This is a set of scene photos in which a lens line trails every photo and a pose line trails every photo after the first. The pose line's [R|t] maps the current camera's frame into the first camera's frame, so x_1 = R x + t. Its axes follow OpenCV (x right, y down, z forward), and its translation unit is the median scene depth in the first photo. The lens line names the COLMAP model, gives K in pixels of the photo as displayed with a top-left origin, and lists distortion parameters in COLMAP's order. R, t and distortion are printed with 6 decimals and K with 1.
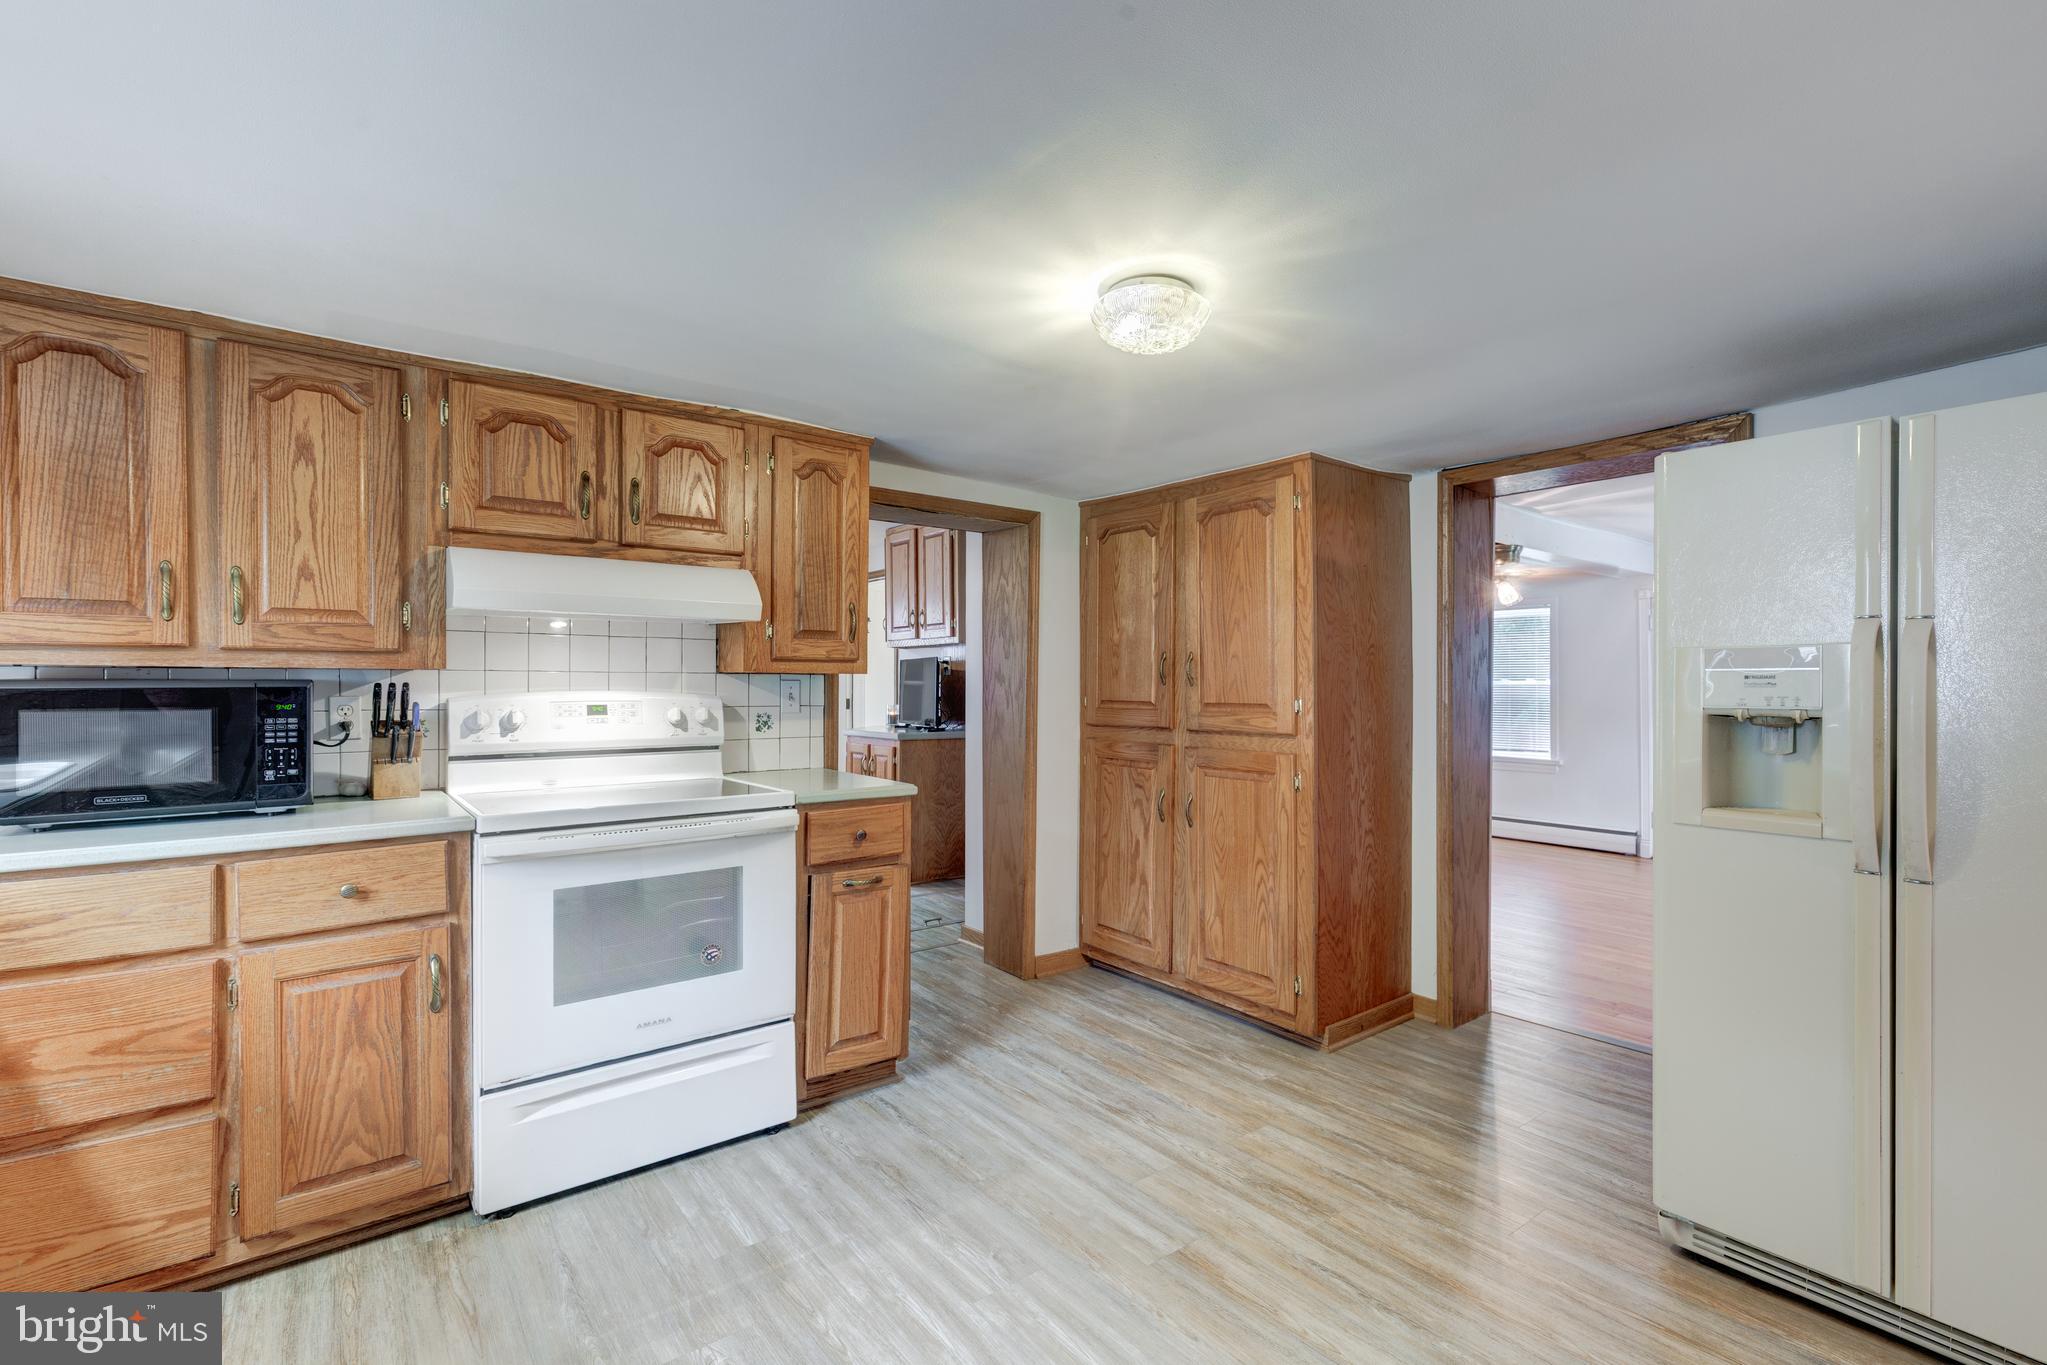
lens RADIAL K [[908.4, 0, 1045.7], [0, 908.4, 685.6], [0, 0, 1]] dist [0.001378, -0.000092]
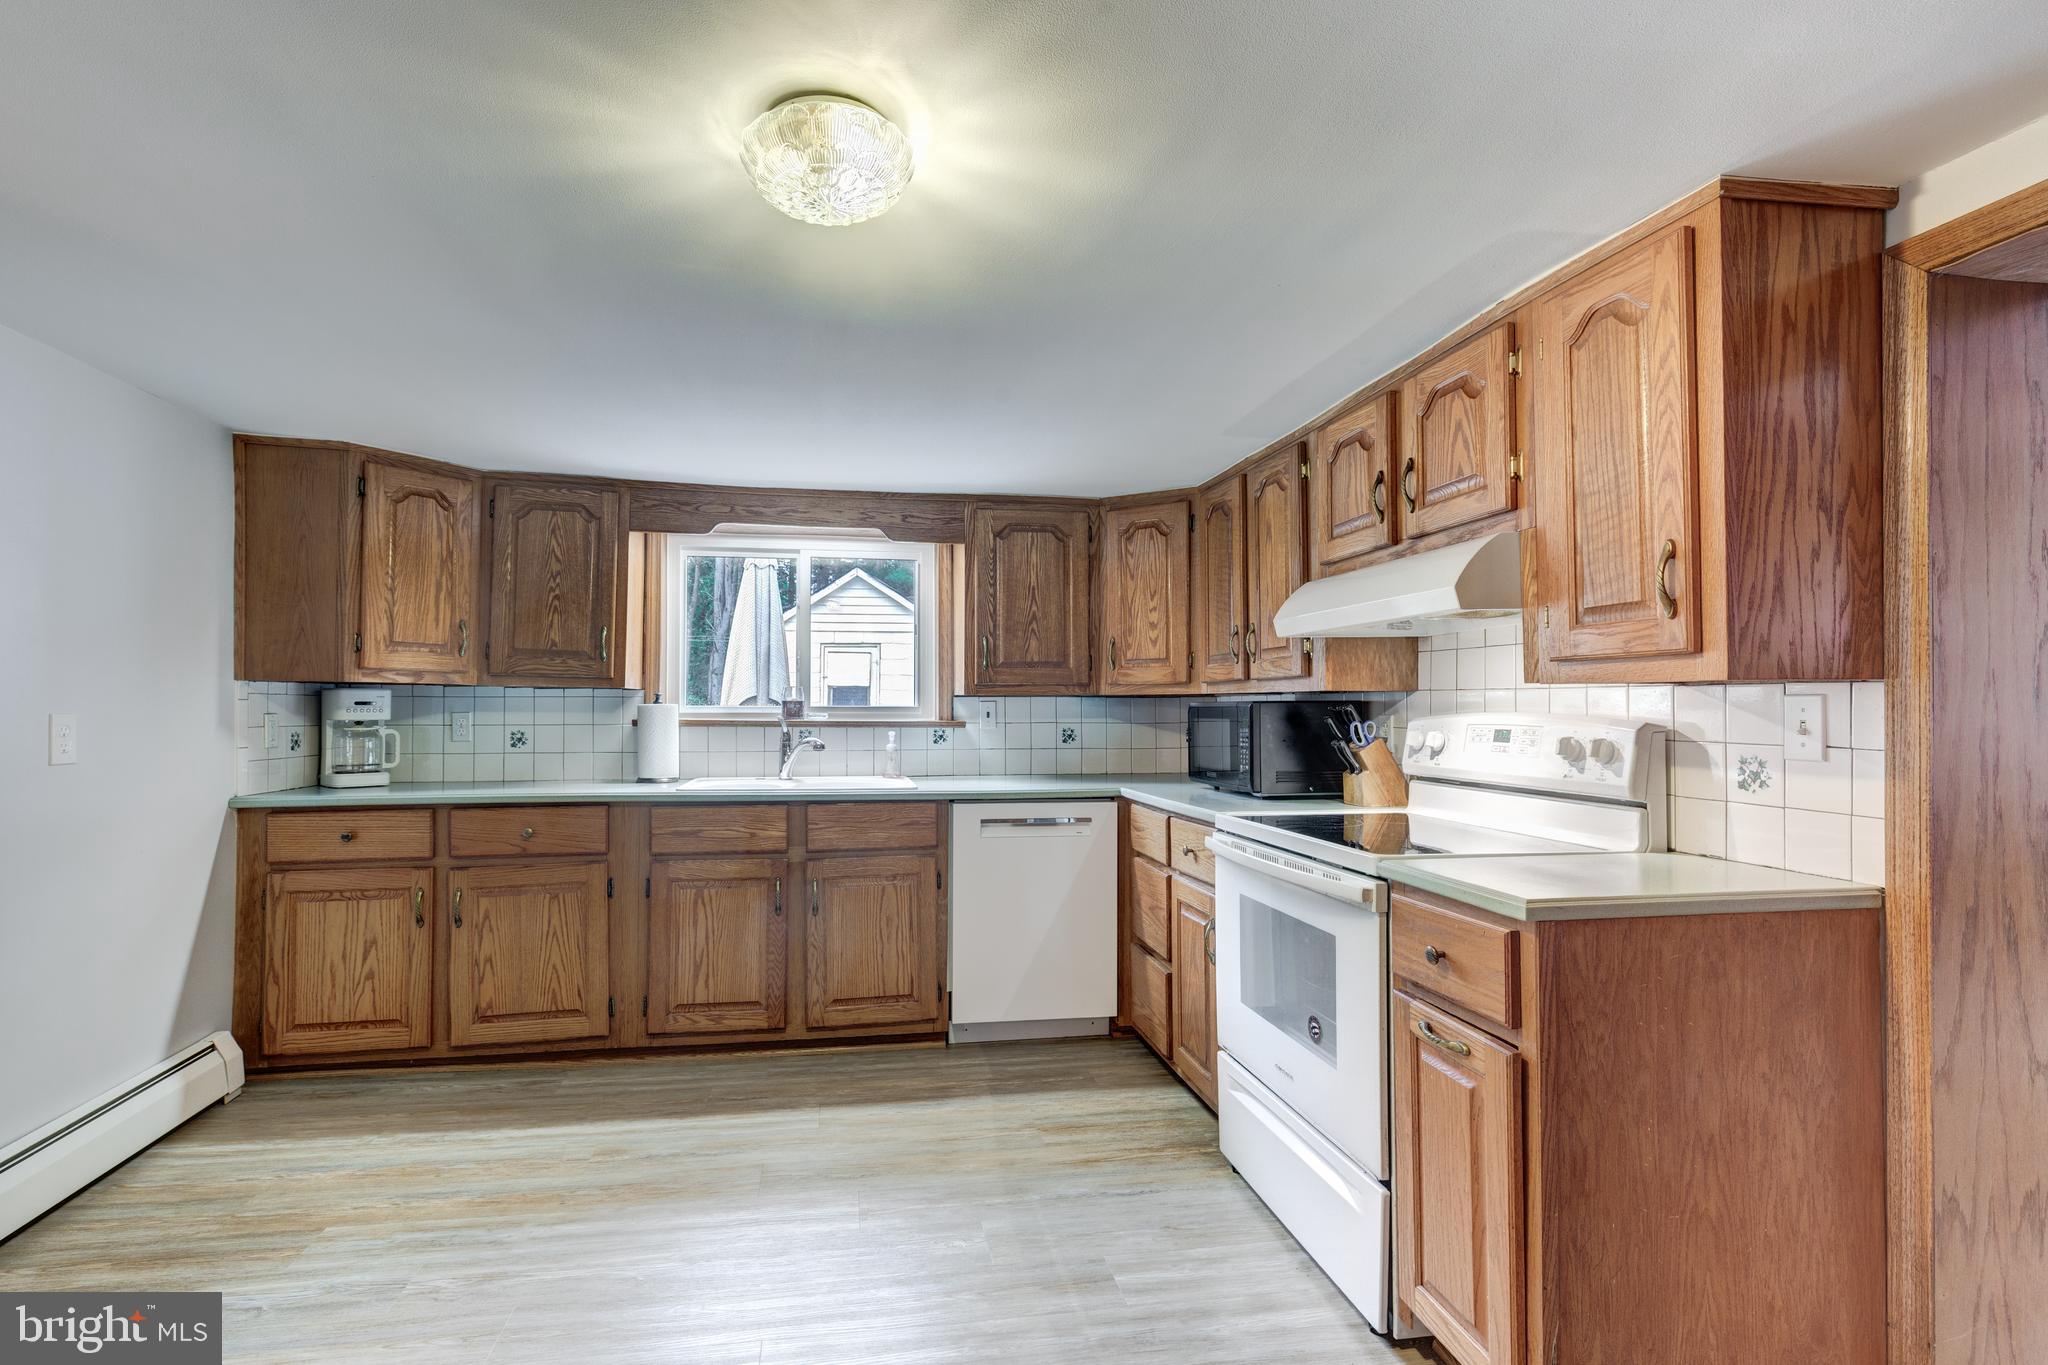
lens RADIAL K [[950.1, 0, 976.4], [0, 950.1, 686.4], [0, 0, 1]] dist [0.003165, -0.000568]
pose [[-0.505607, -0.019970, -0.862533, 0.558188], [-0.003667, 0.999773, -0.020998, 0.002857], [0.862756, -0.007454, -0.505565, 1.211187]]
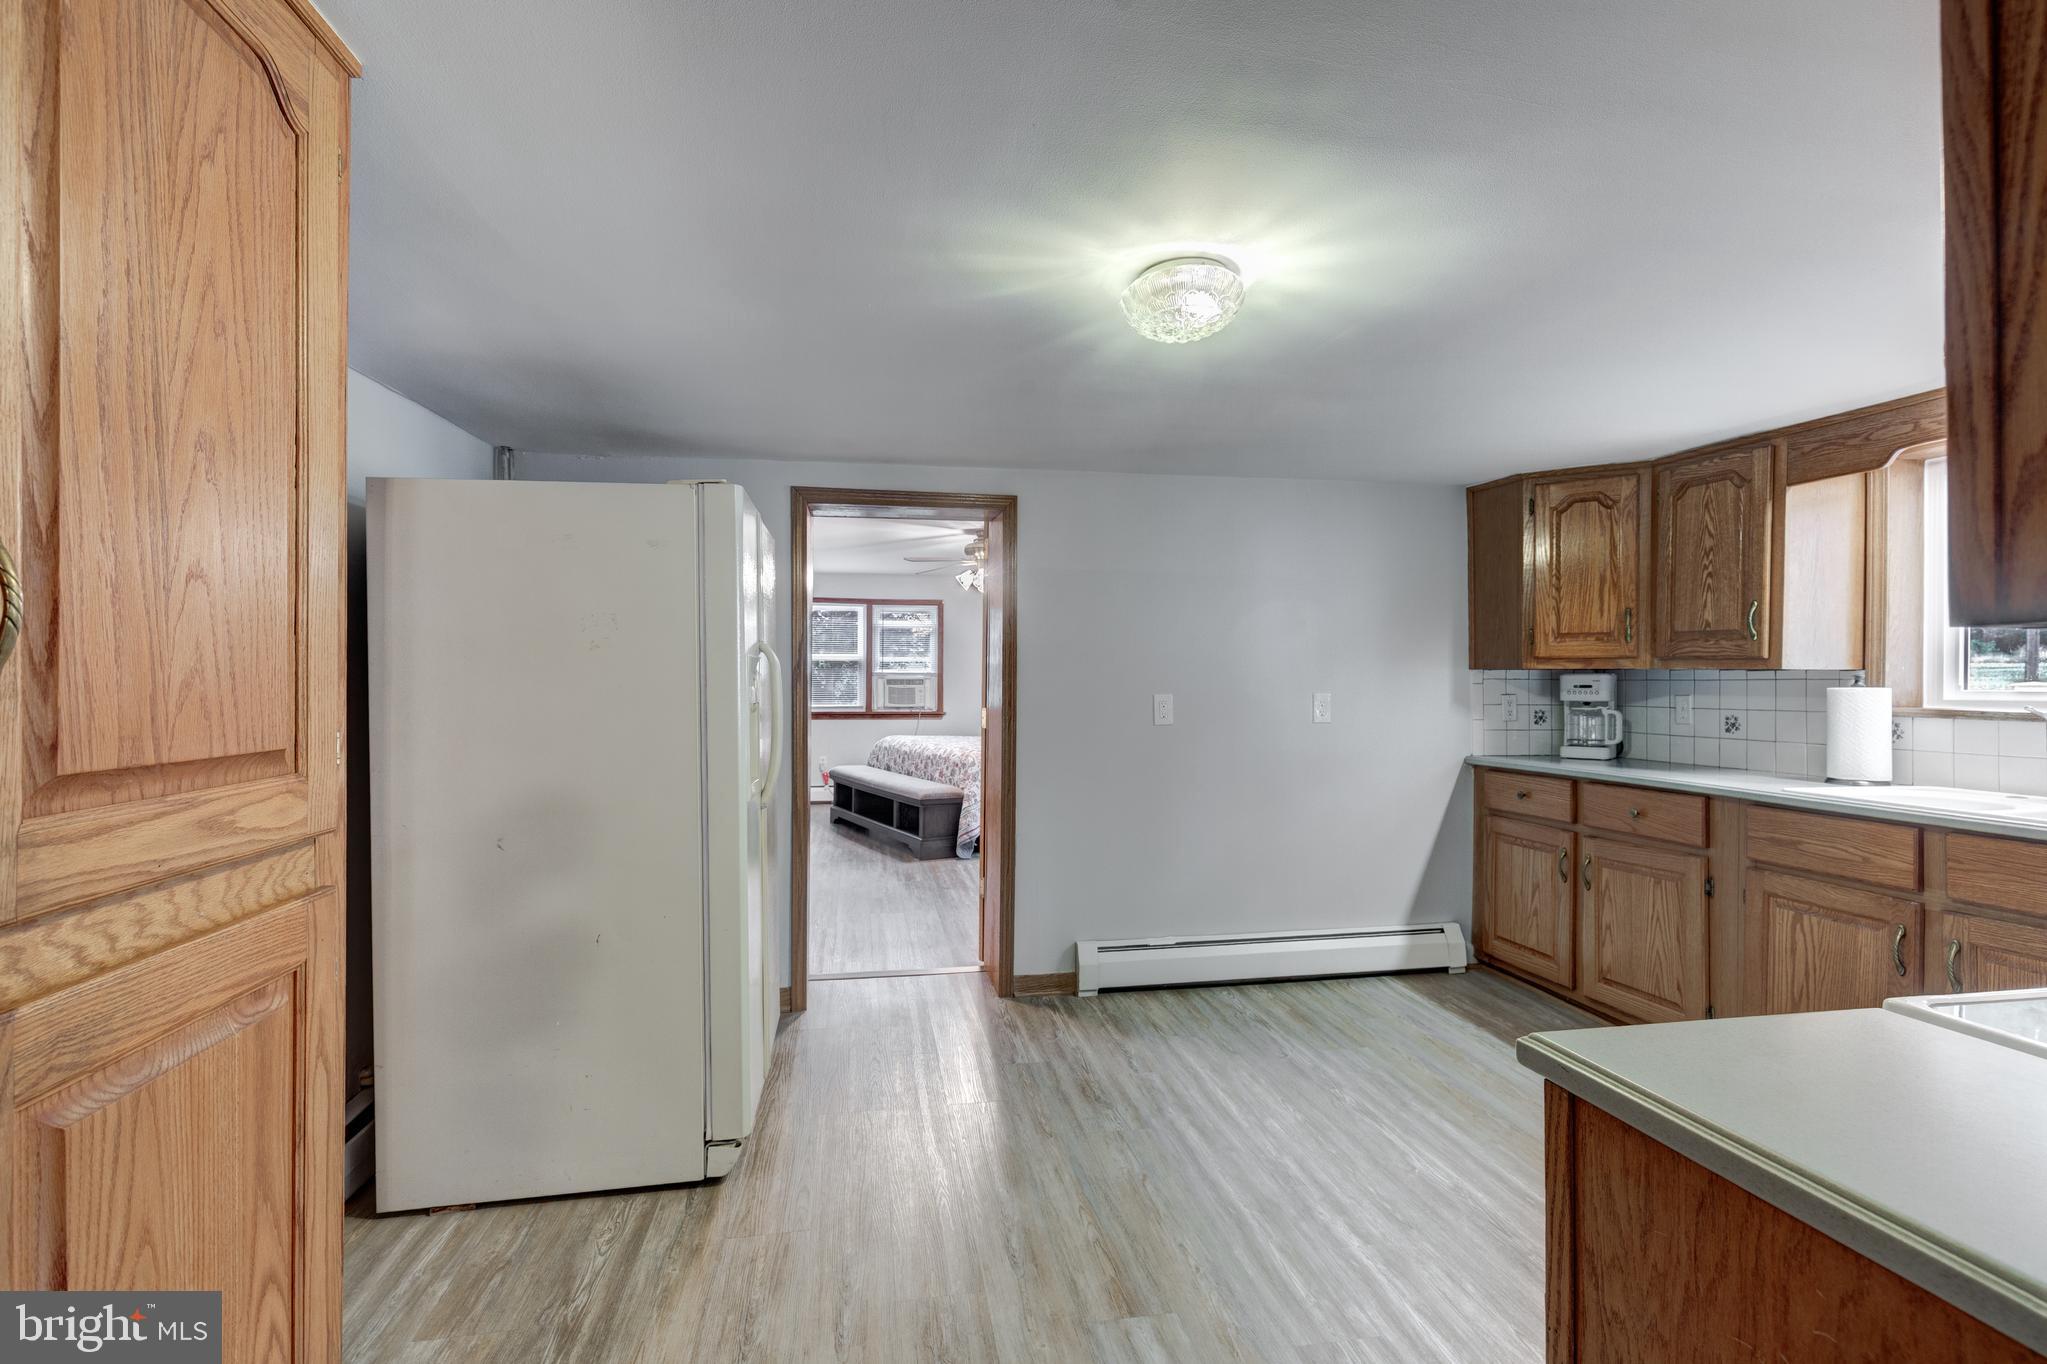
lens RADIAL K [[941.8, 0, 1005.6], [0, 941.8, 683.2], [0, 0, 1]] dist [0.004663, 0.000140]
pose [[-0.867659, -0.002805, 0.497152, -0.180872], [-0.002131, 0.999996, 0.001922, -0.005313], [-0.497156, 0.000608, -0.867661, 1.624060]]
